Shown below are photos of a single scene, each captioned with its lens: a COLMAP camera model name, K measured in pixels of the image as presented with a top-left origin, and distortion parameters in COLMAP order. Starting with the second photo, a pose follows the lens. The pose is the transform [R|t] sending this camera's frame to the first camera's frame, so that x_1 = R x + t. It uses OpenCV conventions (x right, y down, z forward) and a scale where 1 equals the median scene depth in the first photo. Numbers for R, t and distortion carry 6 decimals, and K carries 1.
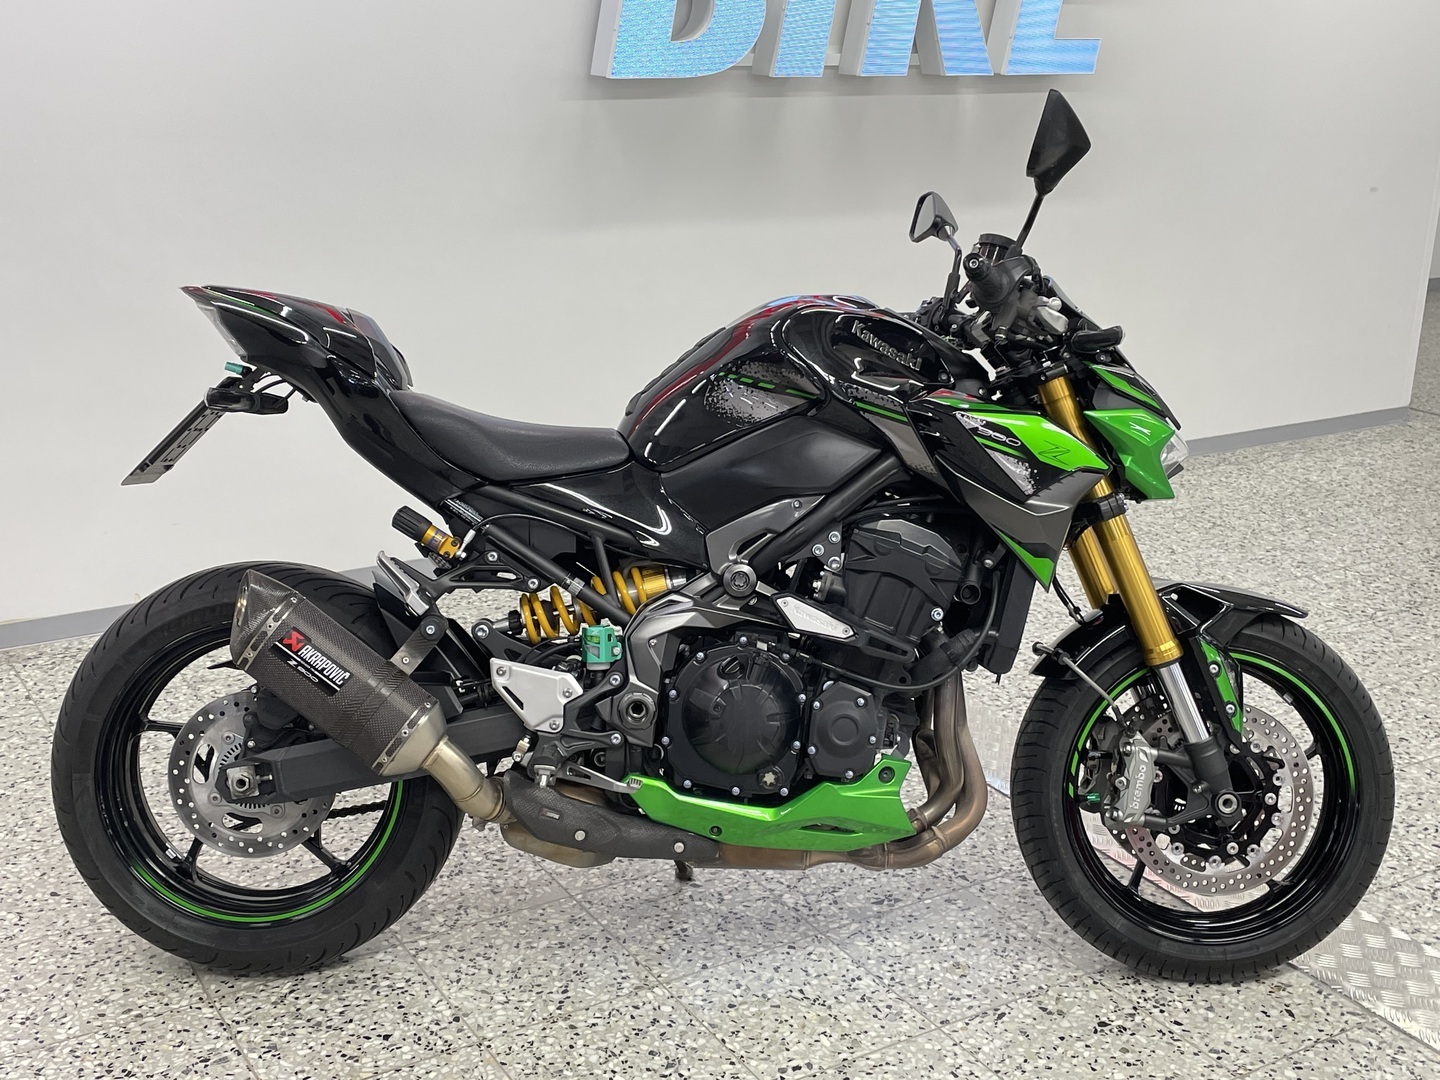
lens RADIAL K [[1716.5, 0, 710.2], [0, 1716.5, 533.3], [0, 0, 1]] dist [0.048403, 0.000000]
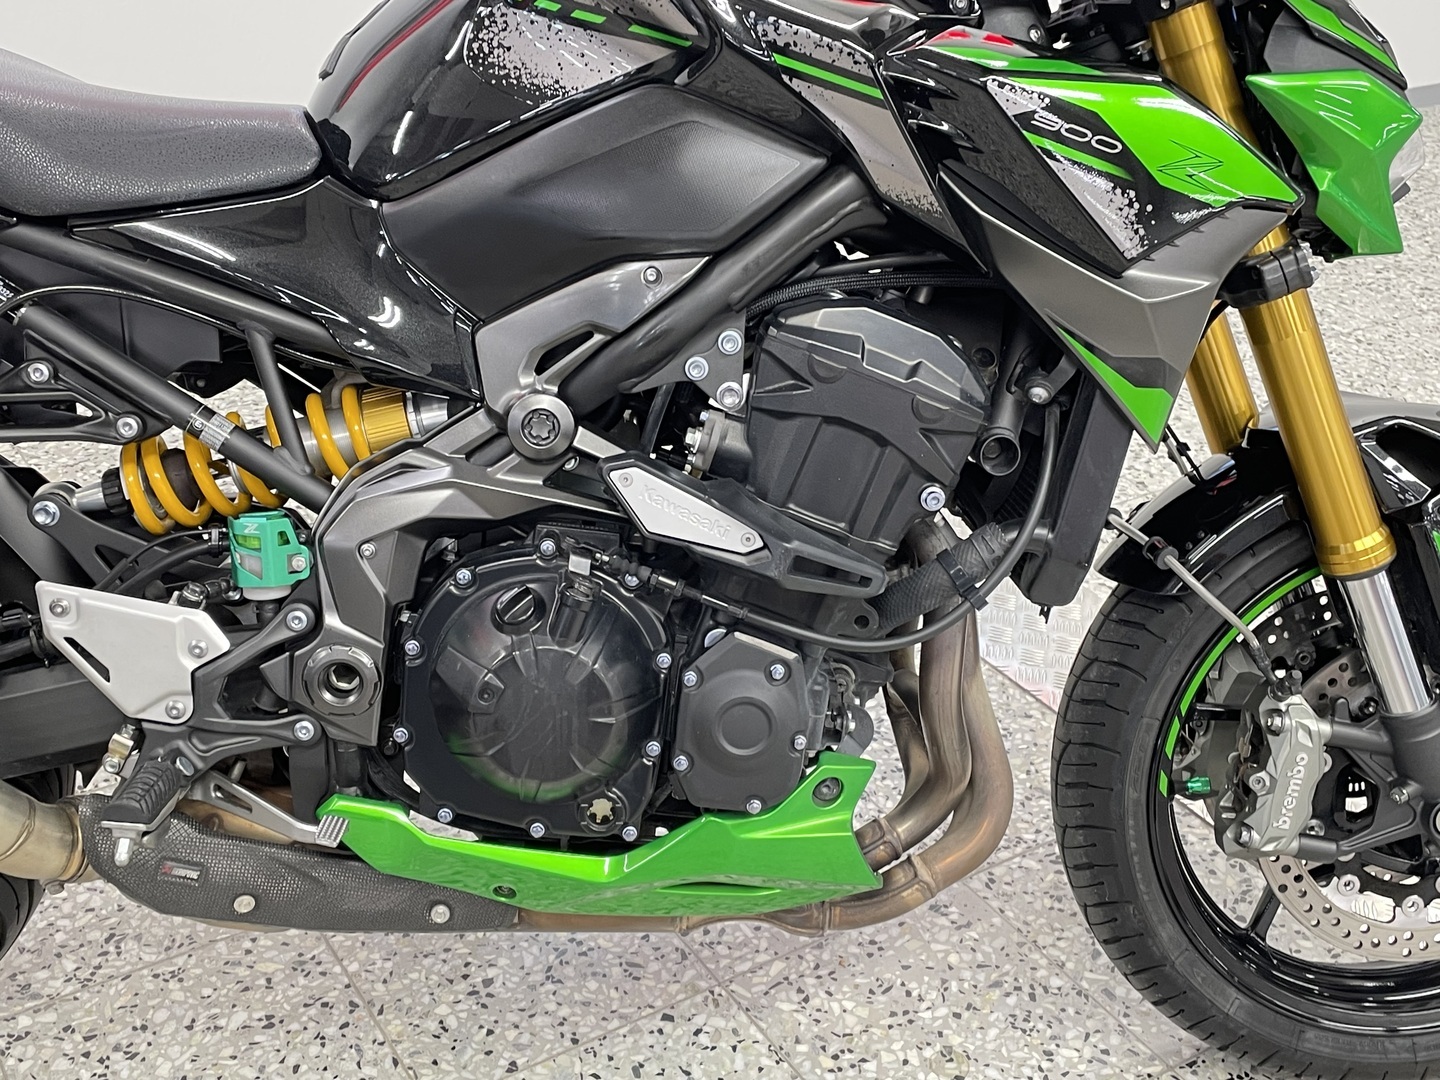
lens RADIAL K [[1716.5, 0, 731.5], [0, 1716.5, 542.1], [0, 0, 1]] dist [0.048403, 0.000000]
pose [[0.999719, 0.000140, 0.023704, 0.060739], [-0.004782, 0.980611, 0.195908, -0.037290], [-0.023217, -0.195966, 0.980336, 0.502503]]
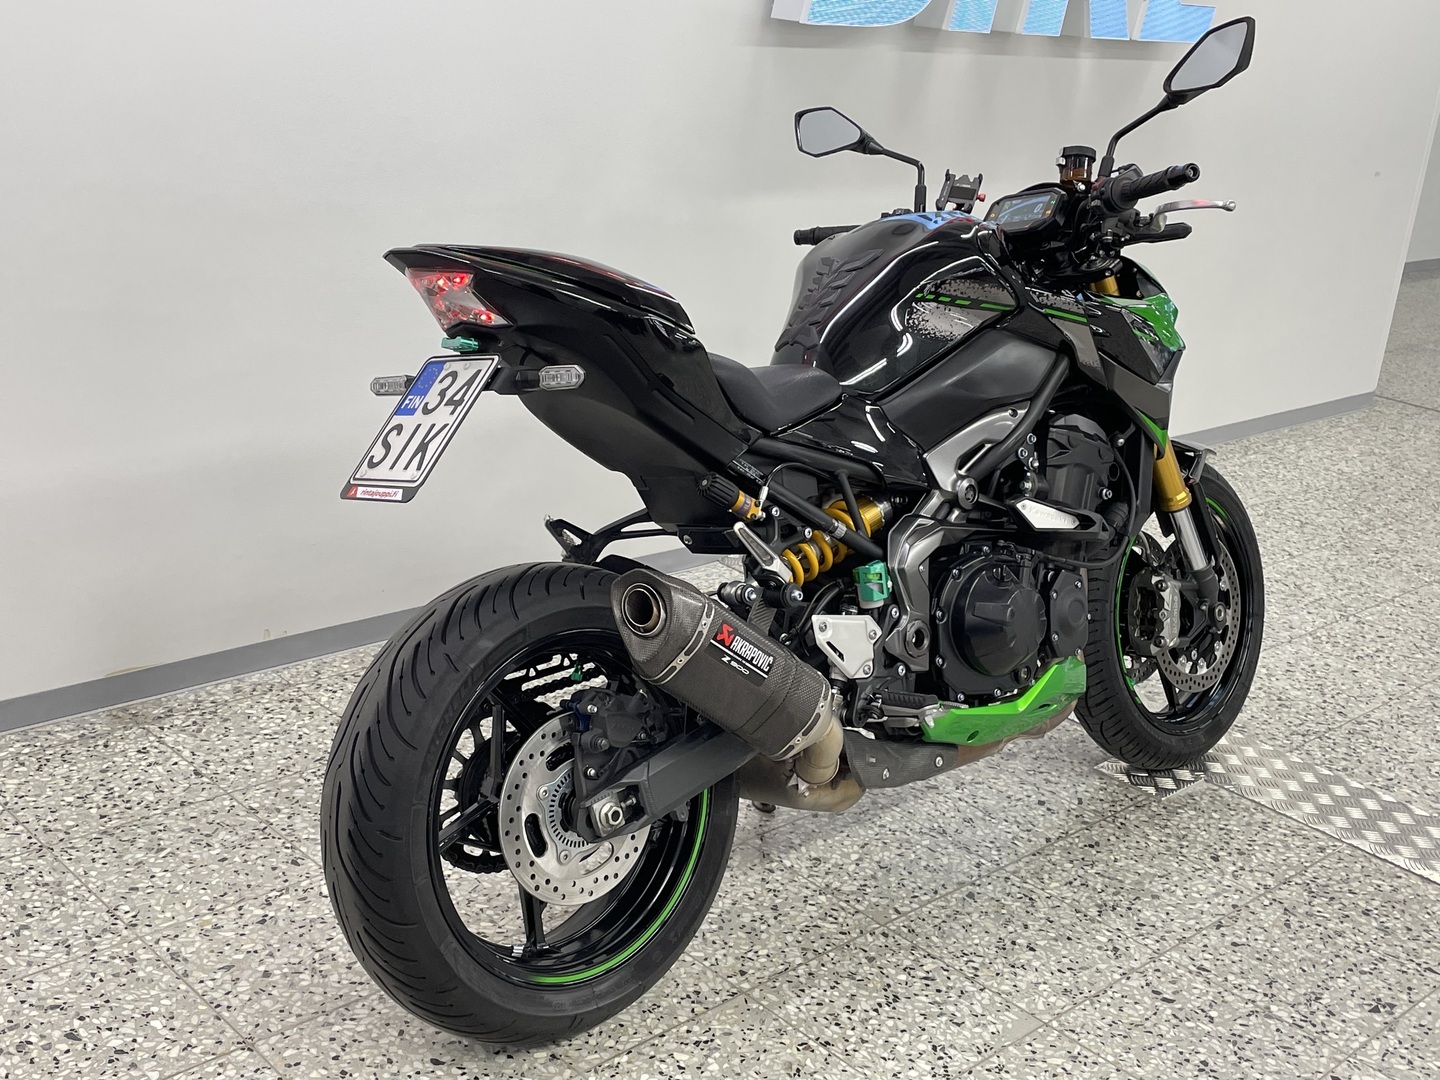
lens RADIAL K [[1716.5, 0, 710.0], [0, 1716.5, 536.9], [0, 0, 1]] dist [0.048403, 0.000000]
pose [[0.754387, -0.175449, 0.632549, -0.754770], [0.141938, 0.984421, 0.103770, -0.075804], [-0.640901, 0.011500, 0.767537, 0.306063]]
